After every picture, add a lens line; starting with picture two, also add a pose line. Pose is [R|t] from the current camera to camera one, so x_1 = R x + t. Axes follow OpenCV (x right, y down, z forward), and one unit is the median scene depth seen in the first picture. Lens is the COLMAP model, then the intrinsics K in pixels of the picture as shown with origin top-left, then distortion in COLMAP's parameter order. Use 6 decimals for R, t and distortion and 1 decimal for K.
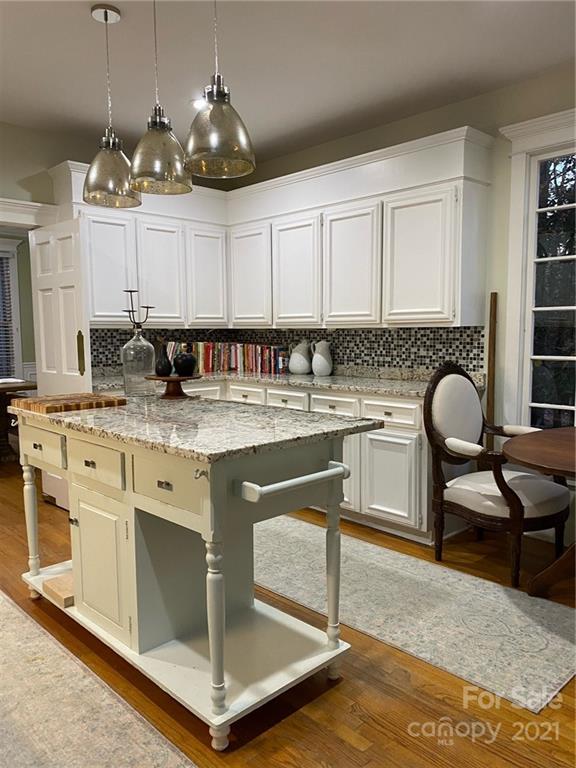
lens RADIAL K [[583.2, 0, 284.0], [0, 583.2, 385.7], [0, 0, 1]] dist [0.012419, -0.005239]
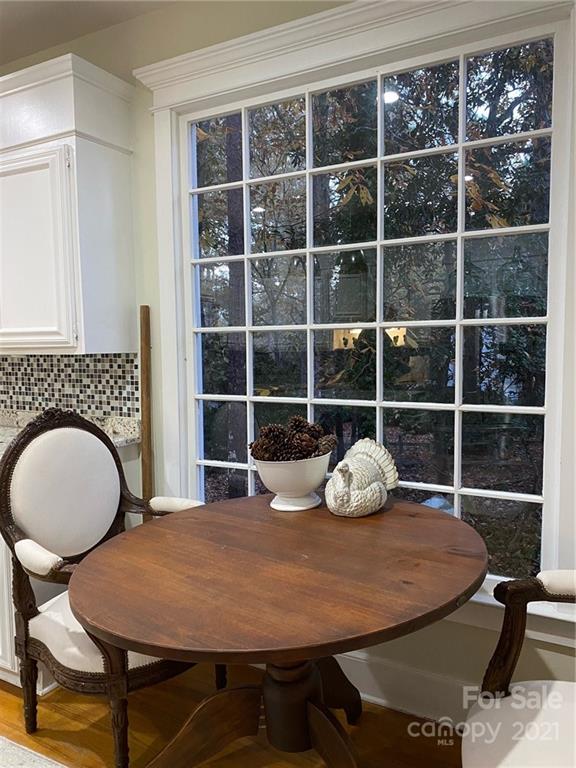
lens RADIAL K [[583.2, 0, 290.9], [0, 583.2, 384.1], [0, 0, 1]] dist [0.012419, -0.005239]
pose [[0.951615, -0.020009, 0.306641, 0.291512], [0.030100, 0.999149, -0.028212, -0.037483], [-0.305816, 0.036077, 0.951407, 0.262988]]
